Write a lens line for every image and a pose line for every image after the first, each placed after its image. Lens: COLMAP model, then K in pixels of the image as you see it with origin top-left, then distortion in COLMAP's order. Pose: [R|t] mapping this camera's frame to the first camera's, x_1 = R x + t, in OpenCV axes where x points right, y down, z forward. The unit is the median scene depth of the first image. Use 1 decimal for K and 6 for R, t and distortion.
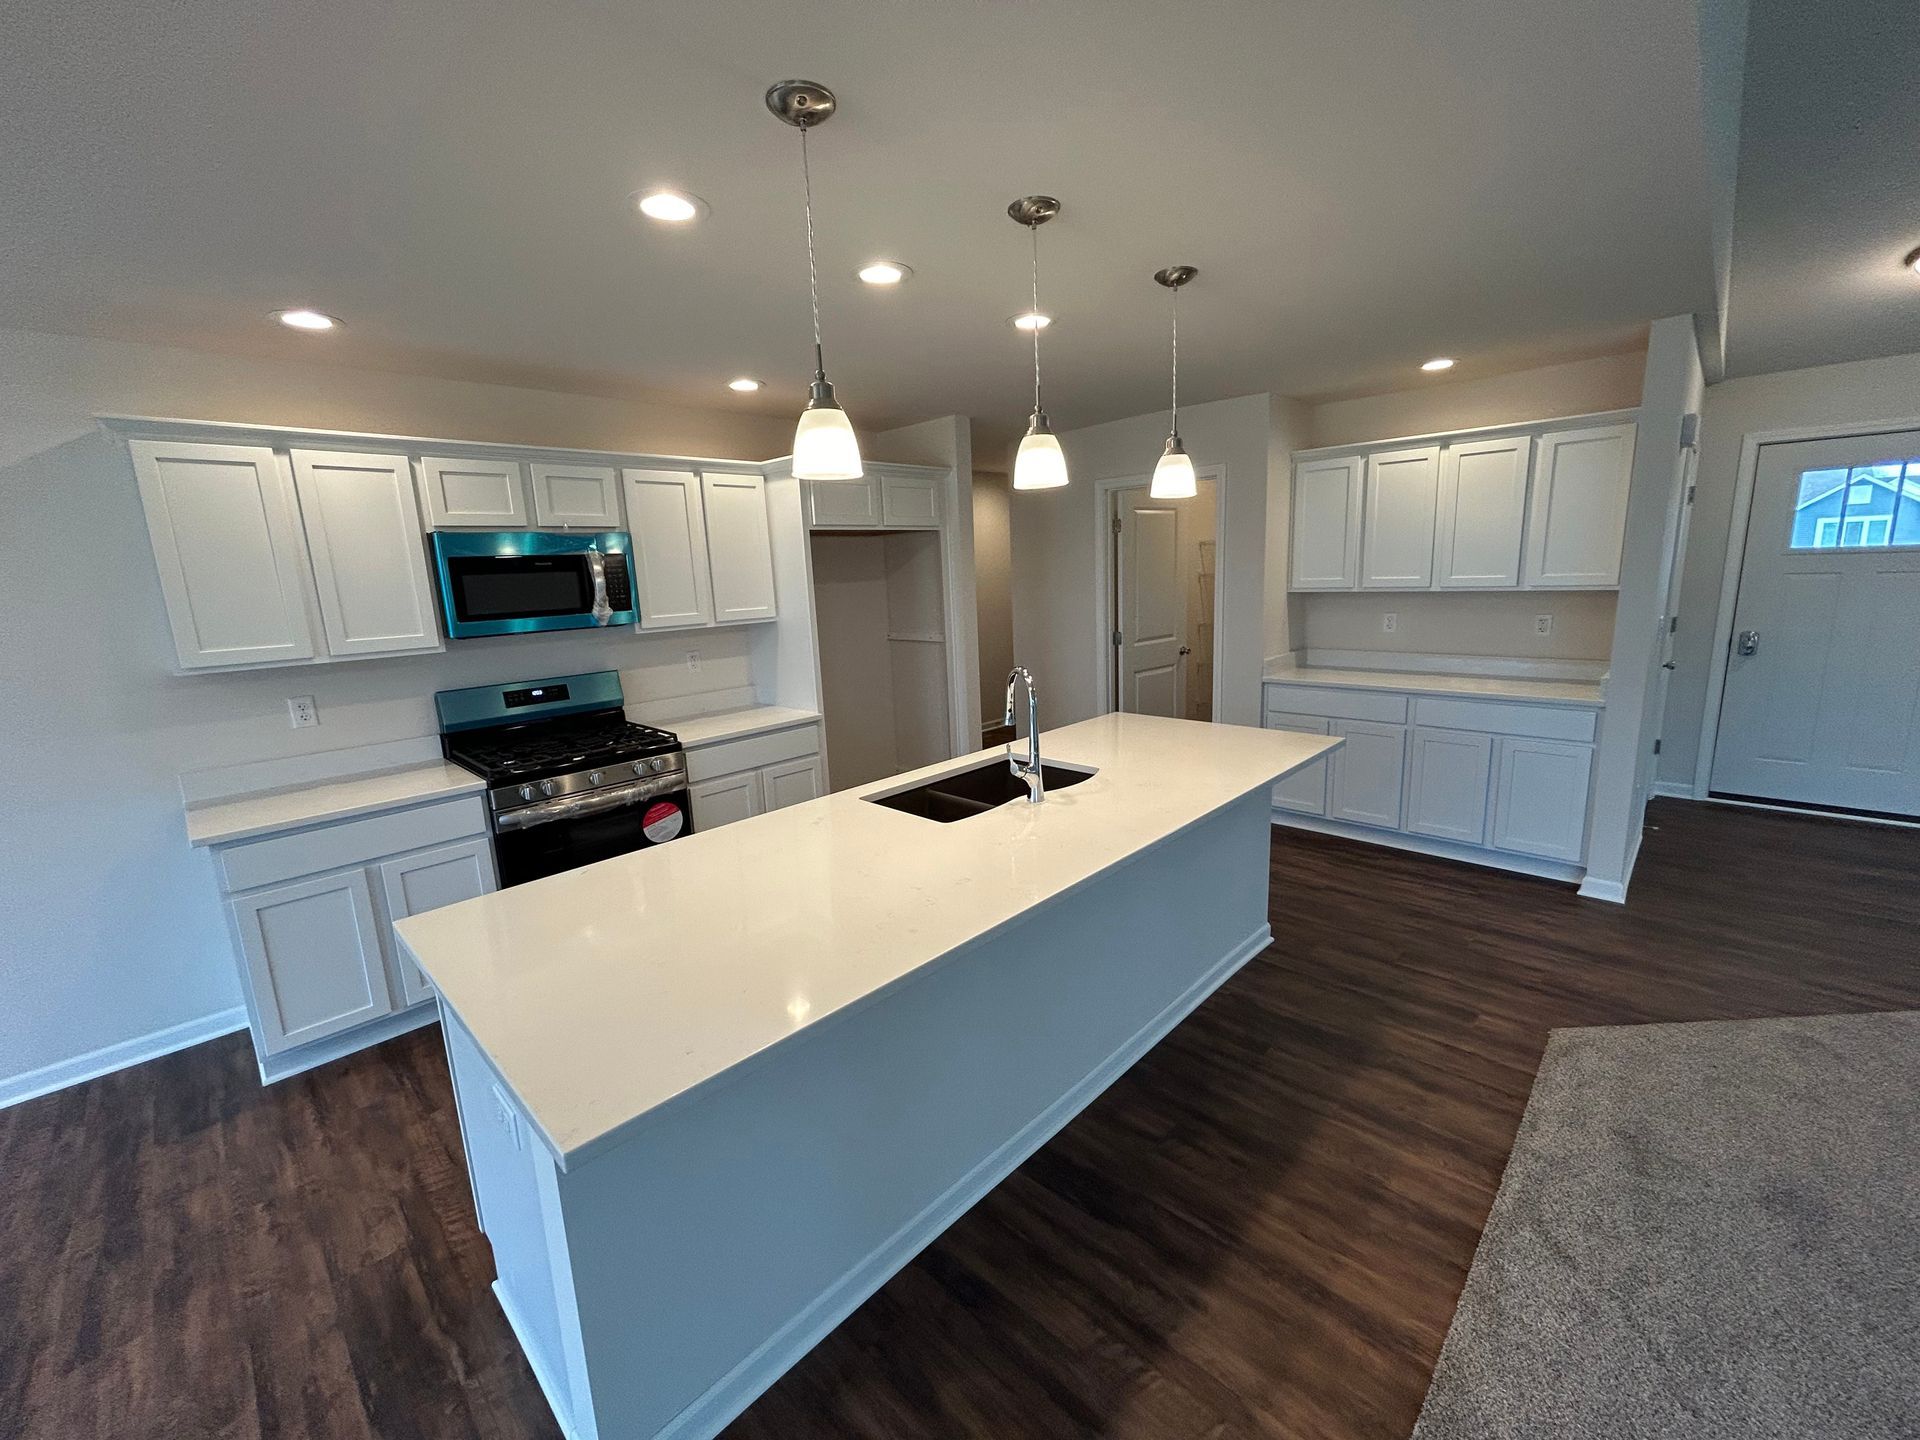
lens RADIAL K [[774.9, 0, 961.8], [0, 774.9, 716.1], [0, 0, 1]] dist [-0.000354, 0.003427]
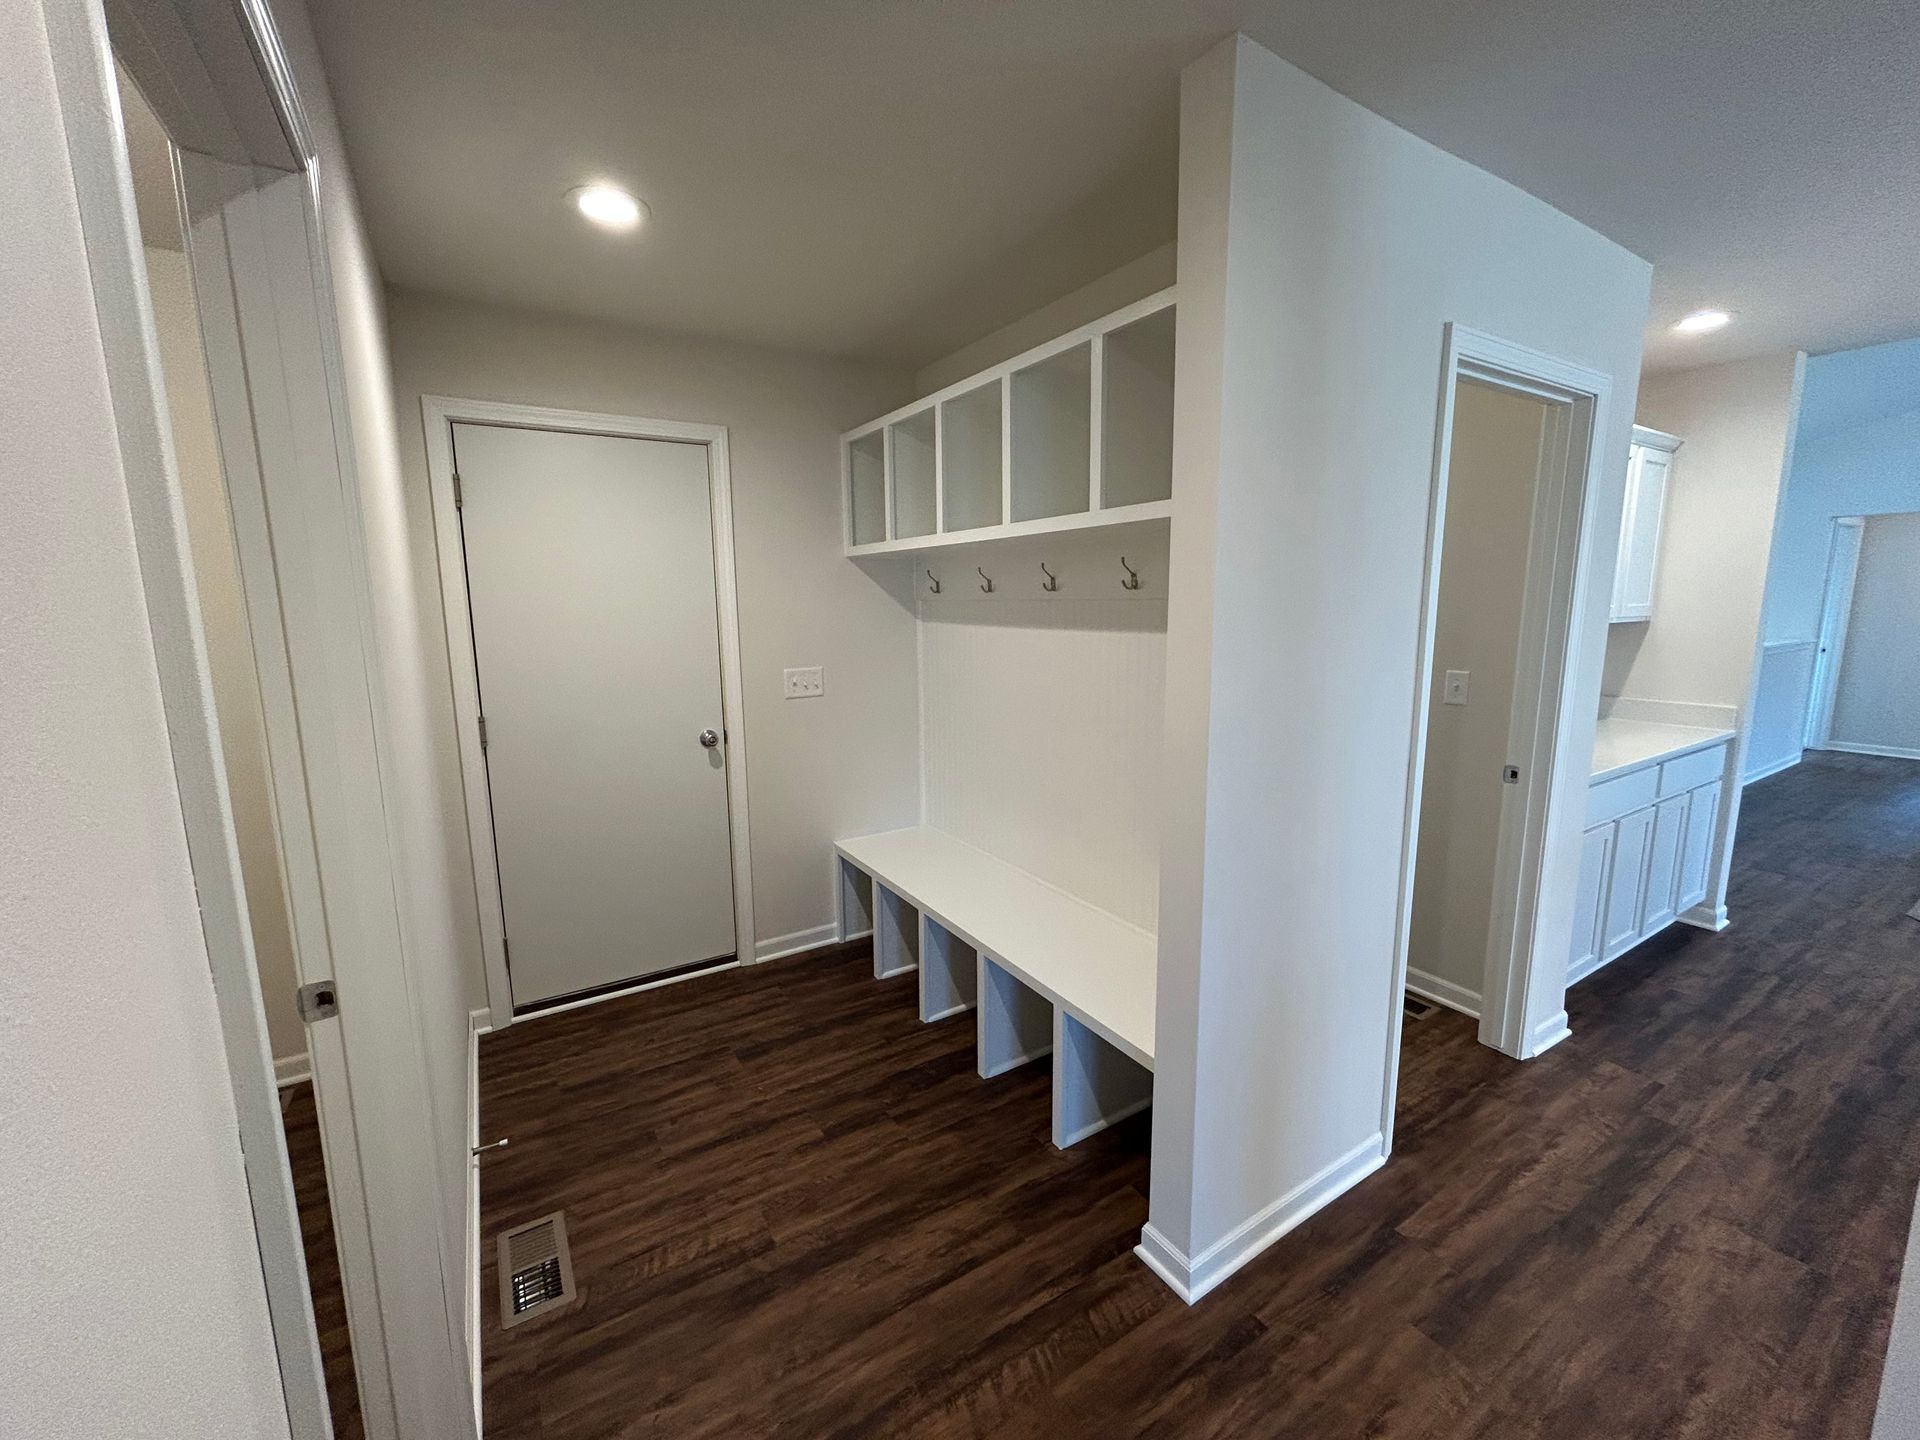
lens RADIAL K [[774.9, 0, 961.8], [0, 774.9, 716.1], [0, 0, 1]] dist [-0.000354, 0.003427]
pose [[0.232298, -0.108143, 0.966614, -0.367641], [0.183411, 0.980841, 0.065657, -0.291870], [-0.955195, 0.162036, 0.247682, 1.686130]]
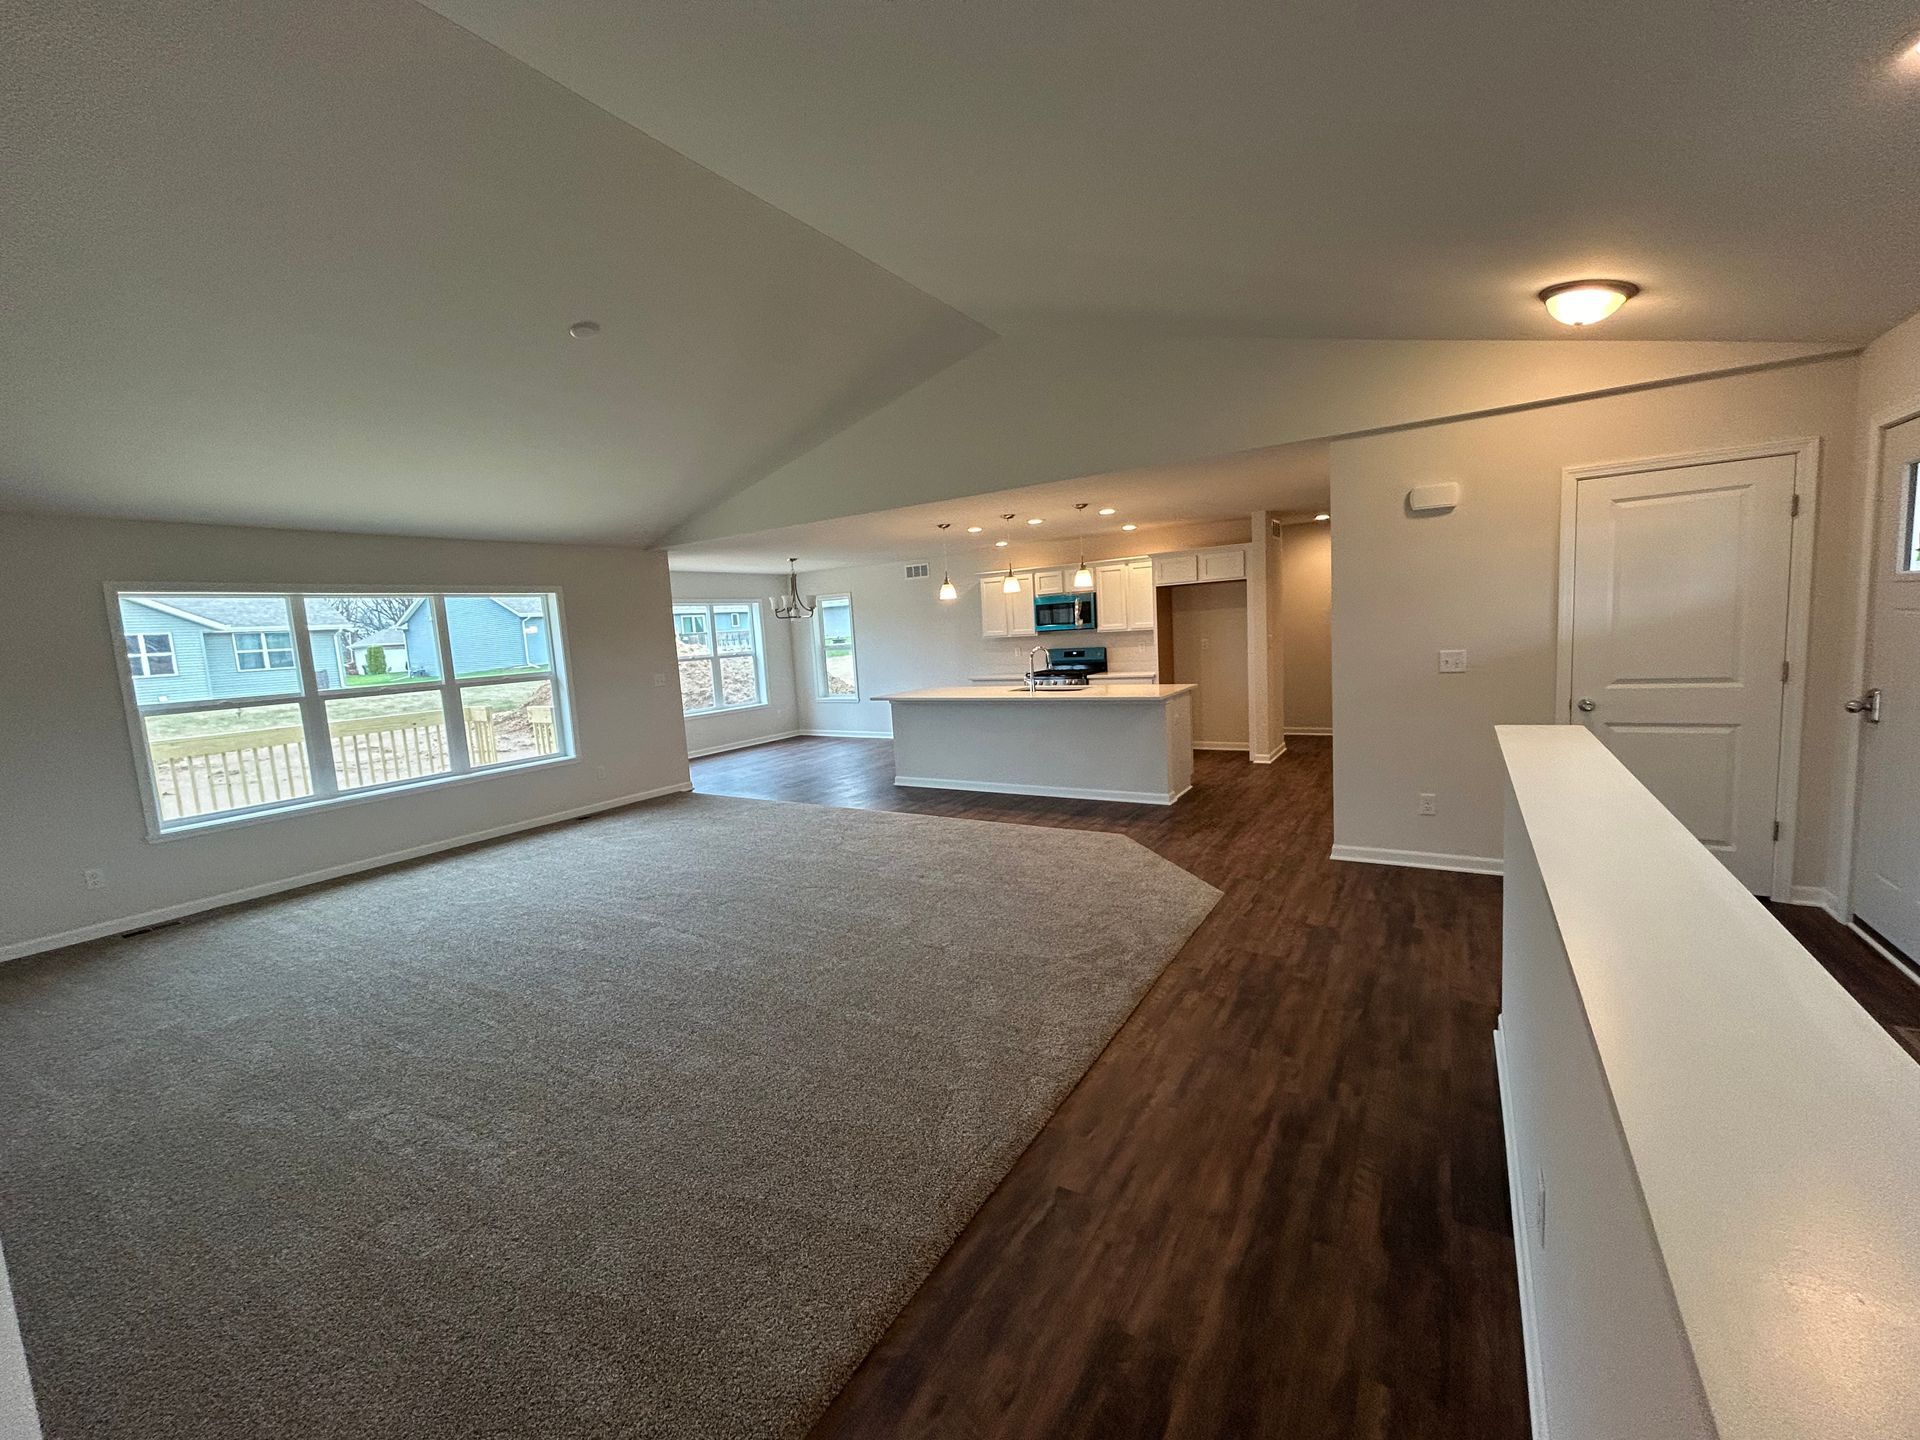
lens RADIAL K [[774.9, 0, 961.8], [0, 774.9, 716.1], [0, 0, 1]] dist [-0.000354, 0.003427]
pose [[0.212271, 0.142179, -0.966812, 1.989483], [-0.134854, 0.984155, 0.115121, -0.072162], [0.967861, 0.105941, 0.228081, 0.048721]]
